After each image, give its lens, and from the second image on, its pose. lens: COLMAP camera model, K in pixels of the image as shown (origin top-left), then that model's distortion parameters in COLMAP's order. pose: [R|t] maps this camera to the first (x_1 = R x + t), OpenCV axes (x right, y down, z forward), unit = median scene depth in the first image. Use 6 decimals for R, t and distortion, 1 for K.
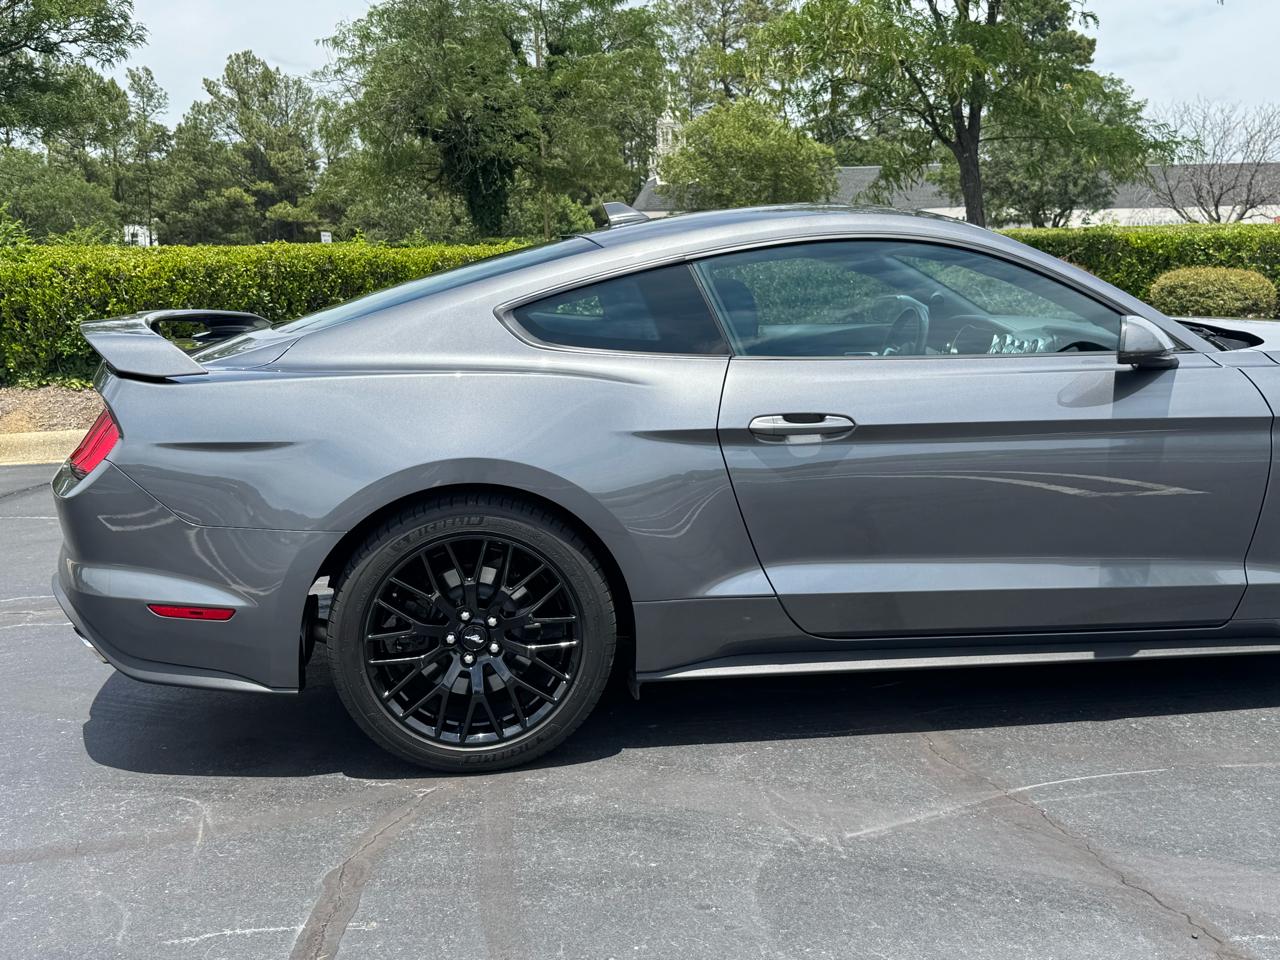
lens RADIAL K [[1318.2, 0, 644.0], [0, 1318.2, 484.4], [0, 0, 1]] dist [0.188168, -0.418687]
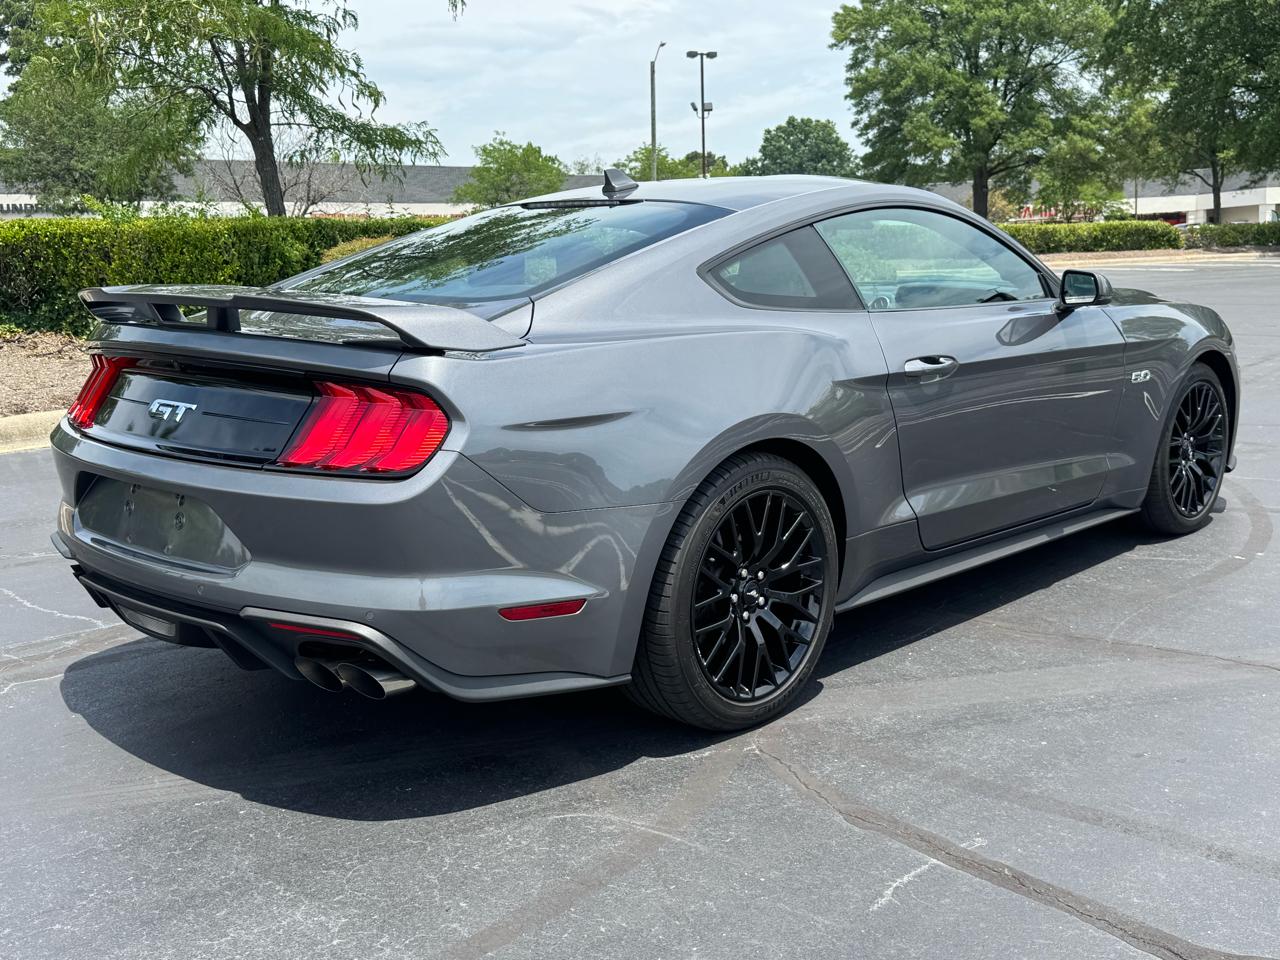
lens RADIAL K [[1318.2, 0, 644.0], [0, 1318.2, 484.4], [0, 0, 1]] dist [0.188168, -0.418687]
pose [[0.777243, -0.108468, 0.619780, -0.236995], [0.105395, 0.993555, 0.041711, -0.005167], [-0.620310, 0.032902, 0.783666, 0.074801]]
